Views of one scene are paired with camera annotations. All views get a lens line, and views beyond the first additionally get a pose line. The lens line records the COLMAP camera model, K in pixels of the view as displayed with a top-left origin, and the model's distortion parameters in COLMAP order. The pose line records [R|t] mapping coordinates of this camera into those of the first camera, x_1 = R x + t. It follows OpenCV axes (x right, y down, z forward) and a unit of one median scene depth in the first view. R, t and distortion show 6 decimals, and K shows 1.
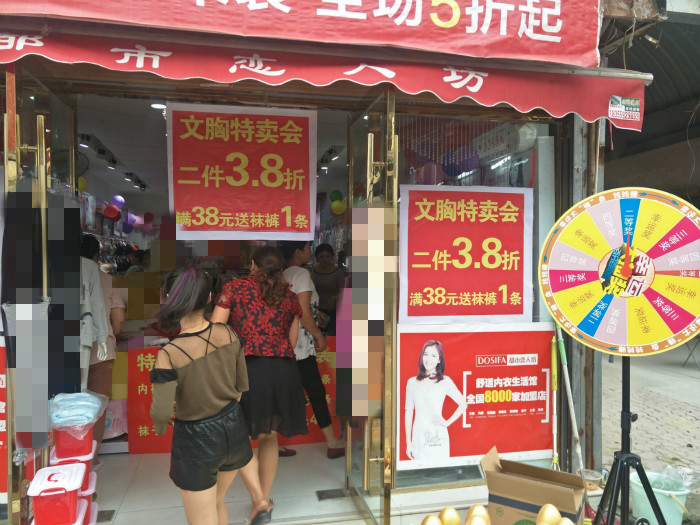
lens RADIAL K [[565.1, 0, 351.6], [0, 565.1, 263.9], [0, 0, 1]] dist [-0.045124, 0.014402]
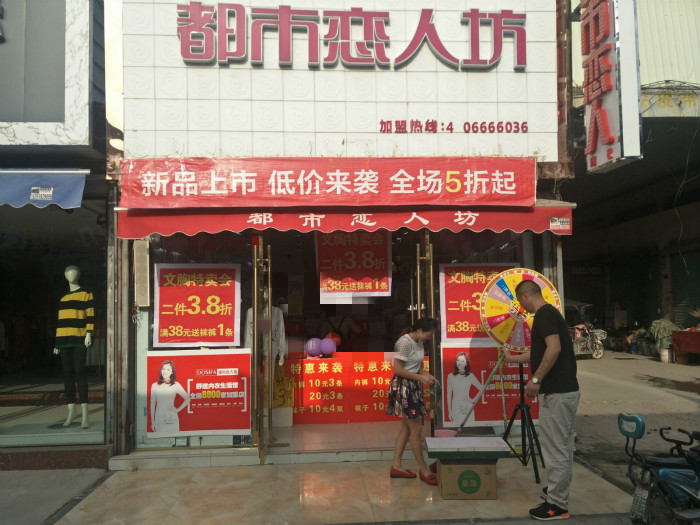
lens RADIAL K [[565.1, 0, 343.3], [0, 565.1, 258.3], [0, 0, 1]] dist [-0.045124, 0.014402]
pose [[0.987971, -0.030284, -0.151644, 0.072496], [0.019782, 0.997331, -0.070286, -0.048285], [0.153367, 0.066441, 0.985933, -1.020328]]
